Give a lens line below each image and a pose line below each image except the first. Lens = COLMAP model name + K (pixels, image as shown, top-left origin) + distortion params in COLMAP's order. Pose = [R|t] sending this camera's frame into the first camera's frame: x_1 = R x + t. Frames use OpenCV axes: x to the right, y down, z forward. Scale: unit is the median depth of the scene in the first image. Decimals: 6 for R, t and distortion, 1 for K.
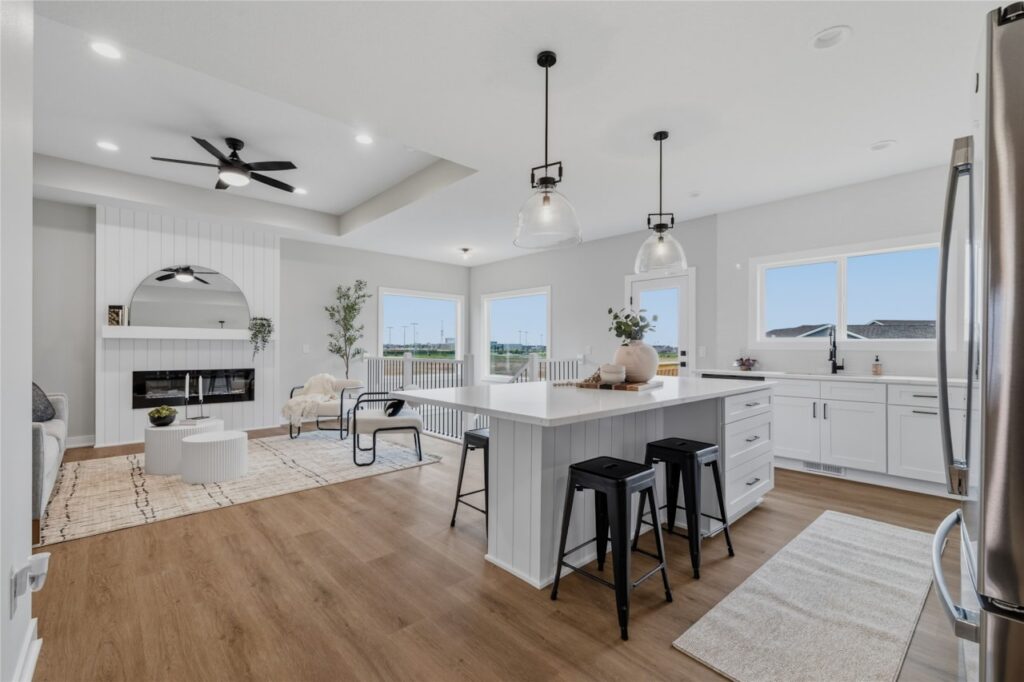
lens RADIAL K [[436.6, 0, 513.4], [0, 436.6, 346.7], [0, 0, 1]] dist [0.000616, -0.000033]
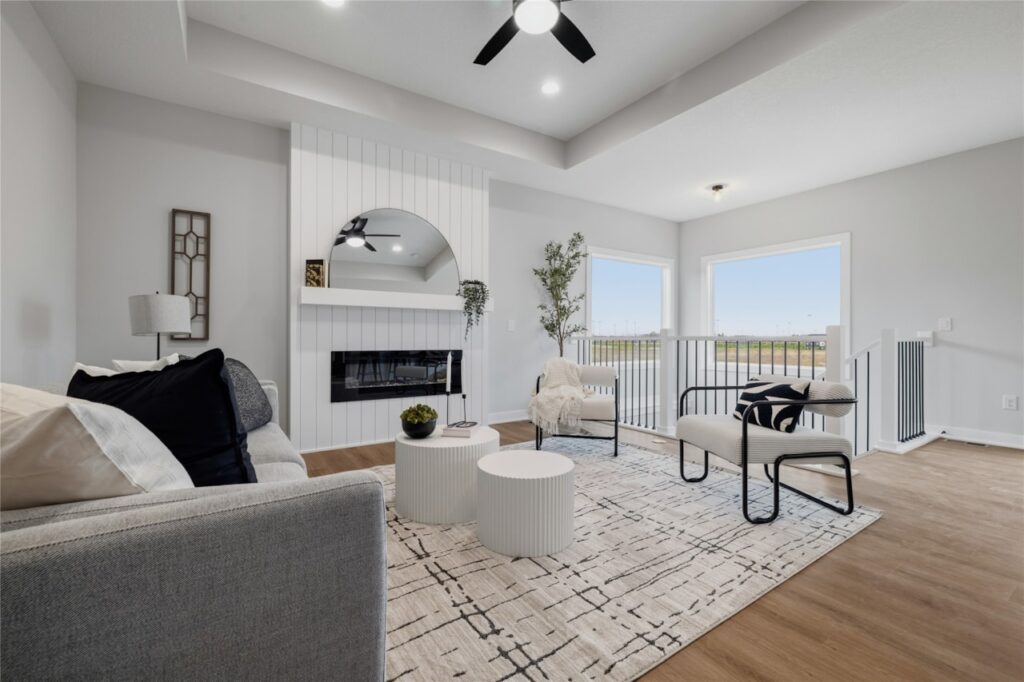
lens RADIAL K [[432.3, 0, 508.1], [0, 432.3, 334.9], [0, 0, 1]] dist [0.001183, 0.000135]
pose [[0.985218, -0.002034, -0.171291, -0.444704], [0.001266, 0.999989, -0.004589, 0.032003], [0.171298, 0.004304, 0.985210, 0.328214]]
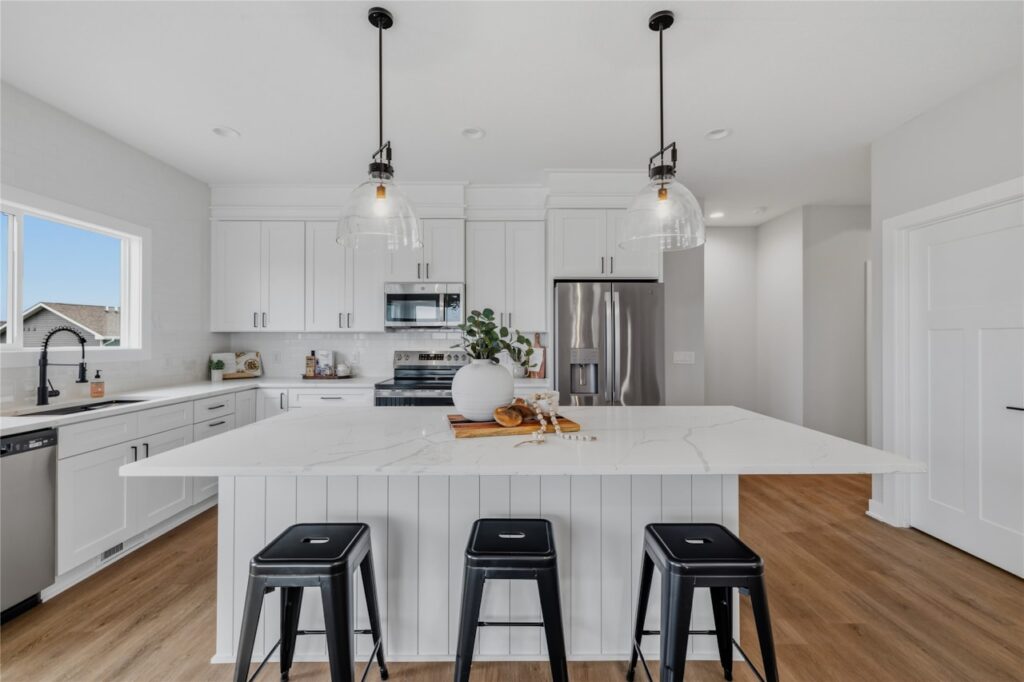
lens RADIAL K [[428.8, 0, 512.1], [0, 428.8, 336.8], [0, 0, 1]] dist [0.000756, 0.000415]
pose [[-0.733337, -0.001059, 0.679864, -0.122990], [-0.003573, 0.999991, -0.002296, -0.028147], [-0.679856, -0.004113, -0.733334, 0.820103]]
